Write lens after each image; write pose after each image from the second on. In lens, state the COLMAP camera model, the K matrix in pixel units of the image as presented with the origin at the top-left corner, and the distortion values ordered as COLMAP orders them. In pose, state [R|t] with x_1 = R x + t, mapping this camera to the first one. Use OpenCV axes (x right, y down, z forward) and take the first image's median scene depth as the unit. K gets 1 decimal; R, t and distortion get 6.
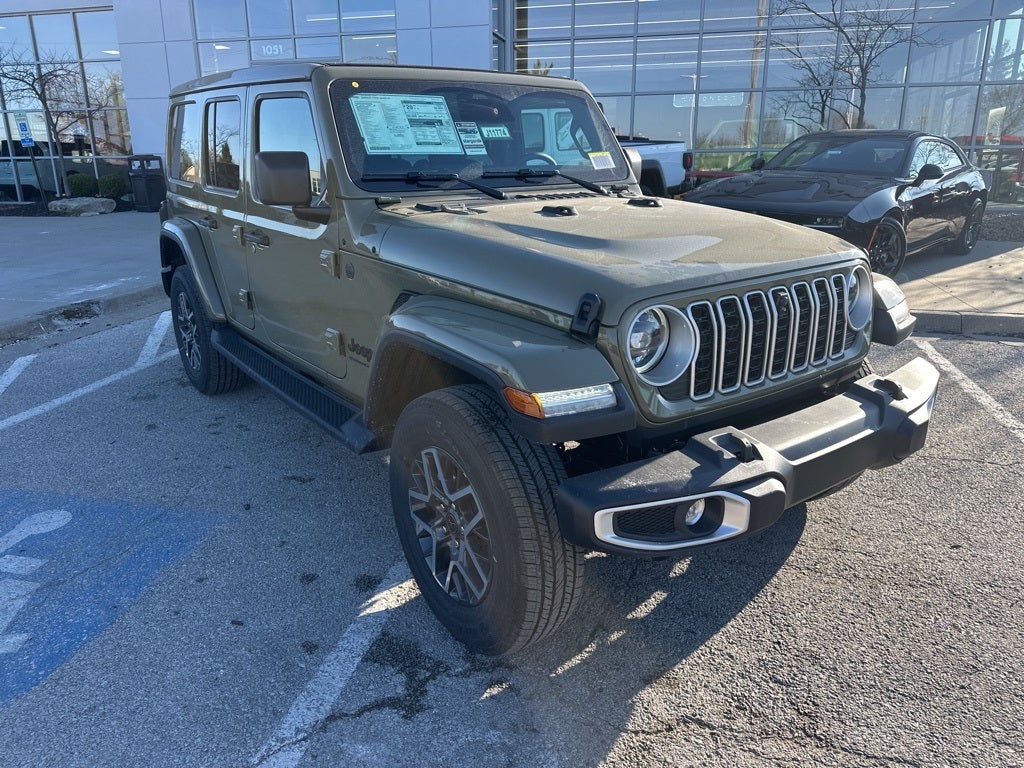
lens RADIAL K [[727.4, 0, 505.0], [0, 727.4, 378.8], [0, 0, 1]] dist [0.030656, -0.035751]
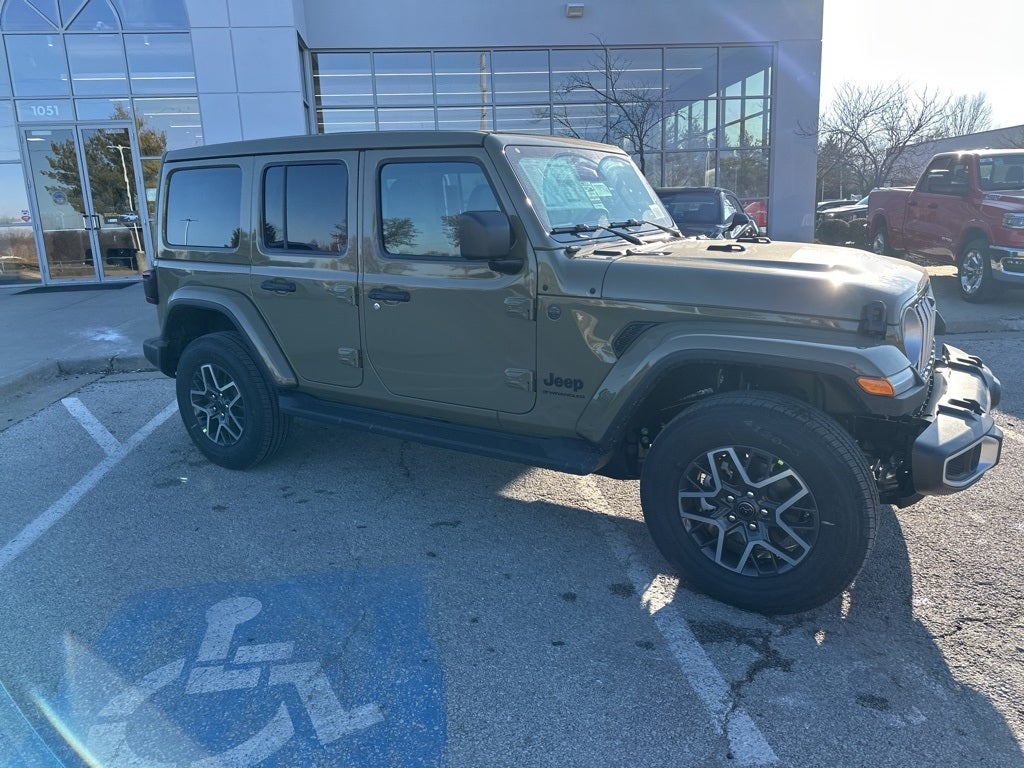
lens RADIAL K [[723.2, 0, 507.5], [0, 723.2, 374.5], [0, 0, 1]] dist [0.038954, -0.044784]
pose [[0.933707, -0.102607, 0.343019, -0.682686], [0.130539, 0.989669, -0.059291, 0.001387], [-0.333391, 0.100138, 0.937455, 0.001804]]
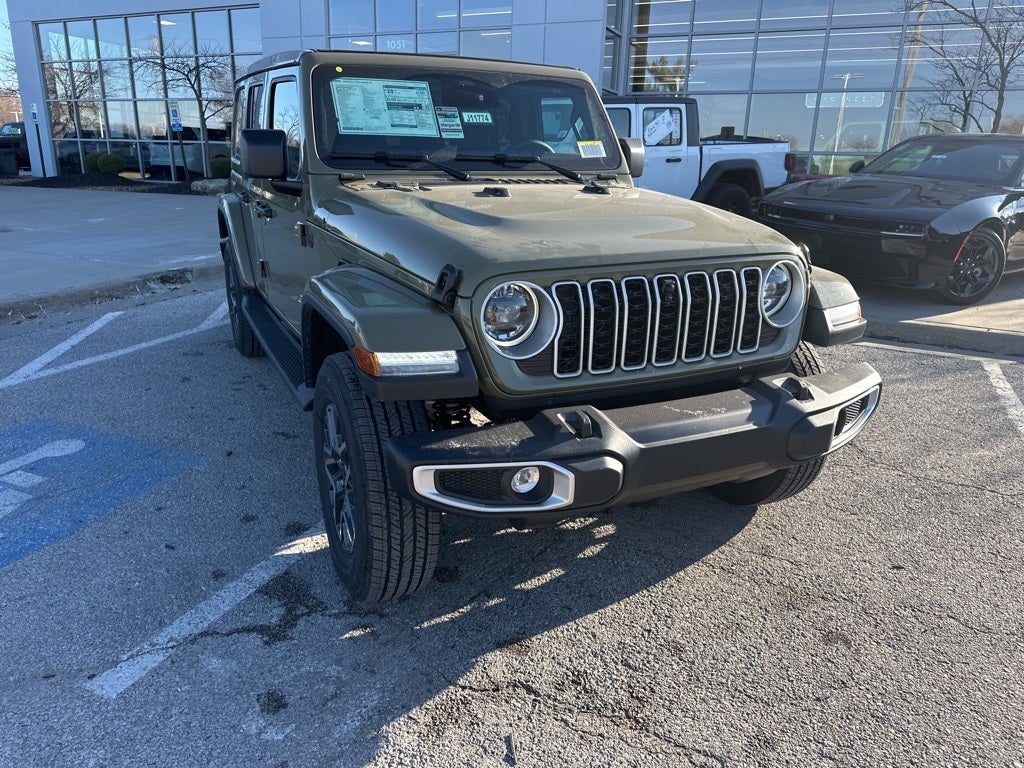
lens RADIAL K [[727.4, 0, 505.0], [0, 727.4, 378.8], [0, 0, 1]] dist [0.030656, -0.035751]
pose [[0.981965, 0.083645, -0.169556, 0.275912], [-0.083235, 0.996484, 0.009538, 0.021728], [0.169757, 0.004747, 0.985474, -0.014312]]
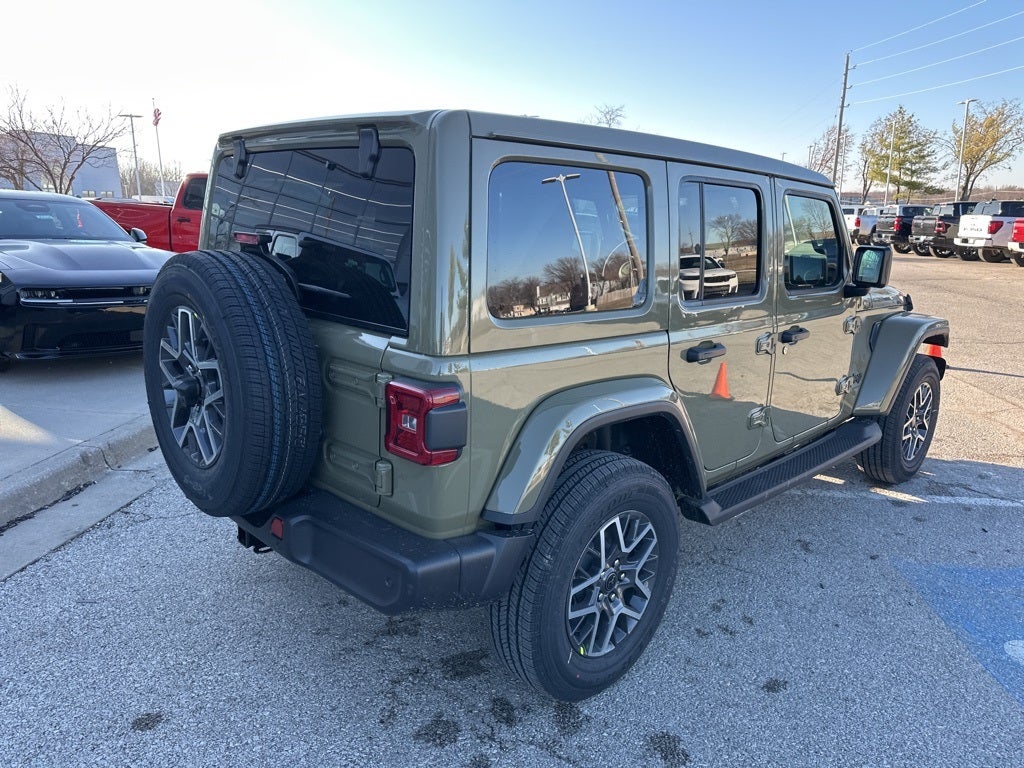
lens RADIAL K [[728.8, 0, 503.0], [0, 728.8, 373.9], [0, 0, 1]] dist [0.027964, -0.034505]
pose [[-0.143361, -0.212290, 0.966634, -1.539766], [0.277429, 0.928941, 0.245157, -0.612691], [-0.949990, 0.303318, -0.074279, 1.830688]]
